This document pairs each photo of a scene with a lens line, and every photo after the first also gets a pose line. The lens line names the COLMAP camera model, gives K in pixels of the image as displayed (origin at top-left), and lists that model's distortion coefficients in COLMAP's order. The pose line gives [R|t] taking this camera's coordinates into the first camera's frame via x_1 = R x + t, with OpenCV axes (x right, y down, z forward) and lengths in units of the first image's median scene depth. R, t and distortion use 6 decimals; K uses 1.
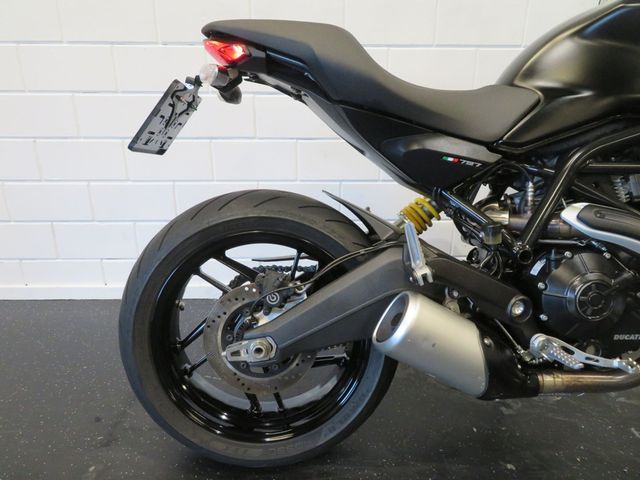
lens RADIAL K [[445.6, 0, 320.0], [0, 445.6, 240.0], [0, 0, 1]] dist [-0.044144, -0.000093]
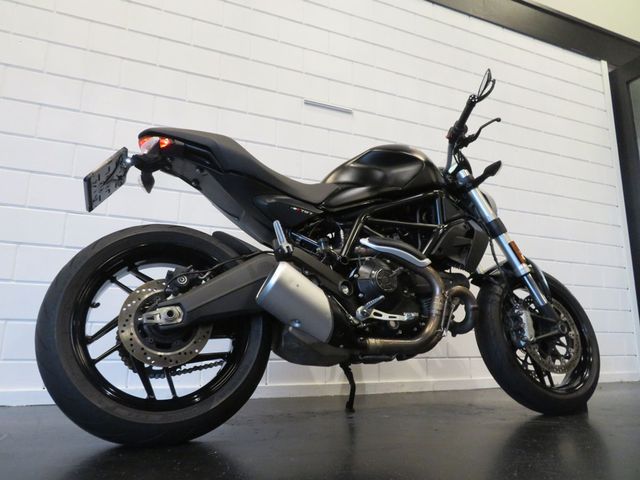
lens RADIAL K [[445.6, 0, 320.0], [0, 445.6, 240.0], [0, 0, 1]] dist [-0.044144, -0.000093]
pose [[0.928921, 0.080216, 0.361484, -0.206849], [0.120495, 0.857628, -0.499956, 0.732724], [-0.350123, 0.507977, 0.787003, -0.287576]]
